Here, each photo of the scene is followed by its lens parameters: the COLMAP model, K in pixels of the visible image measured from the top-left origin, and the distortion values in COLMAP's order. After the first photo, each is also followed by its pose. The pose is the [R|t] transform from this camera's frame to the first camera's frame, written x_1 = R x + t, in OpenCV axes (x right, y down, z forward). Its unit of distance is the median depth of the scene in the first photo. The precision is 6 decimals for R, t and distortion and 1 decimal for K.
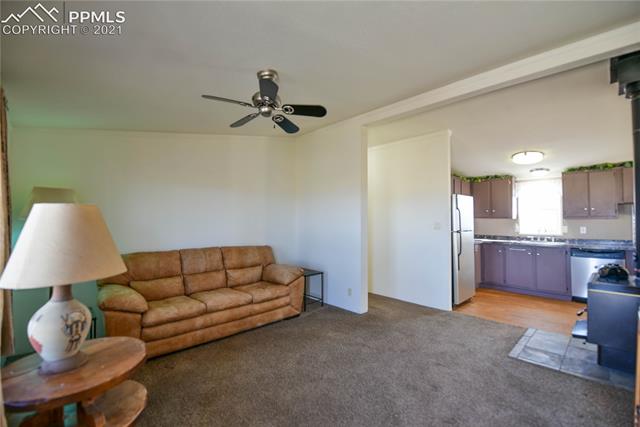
lens RADIAL K [[278.7, 0, 320.0], [0, 278.7, 213.5], [0, 0, 1]] dist [-0.013834, -0.000922]
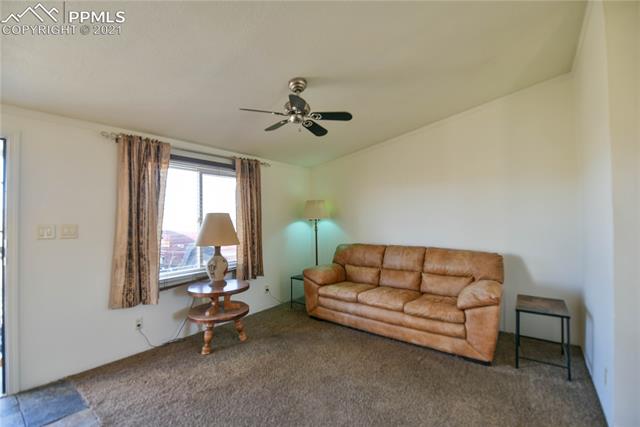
lens RADIAL K [[278.7, 0, 320.0], [0, 278.7, 213.5], [0, 0, 1]] dist [-0.013834, -0.000922]
pose [[0.157435, -0.014069, -0.987429, 0.598115], [0.033620, 0.999395, -0.008879, 0.003971], [0.986957, -0.031800, 0.157813, 0.605662]]
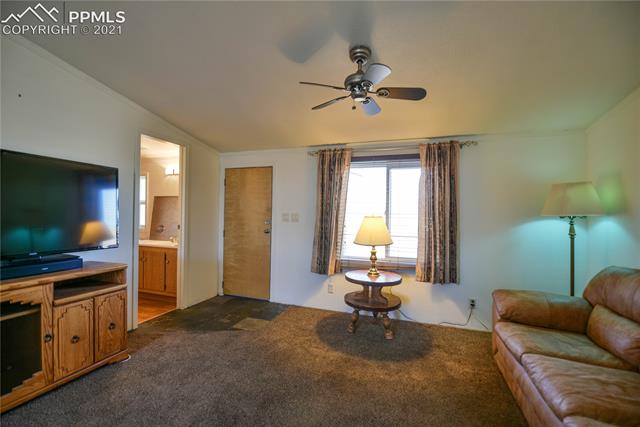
lens RADIAL K [[278.7, 0, 320.0], [0, 278.7, 213.5], [0, 0, 1]] dist [-0.013834, -0.000922]
pose [[-0.884058, -0.008866, -0.467293, 0.250874], [-0.000801, 0.999847, -0.017455, 0.025659], [0.467377, -0.015057, -0.883930, 1.164855]]
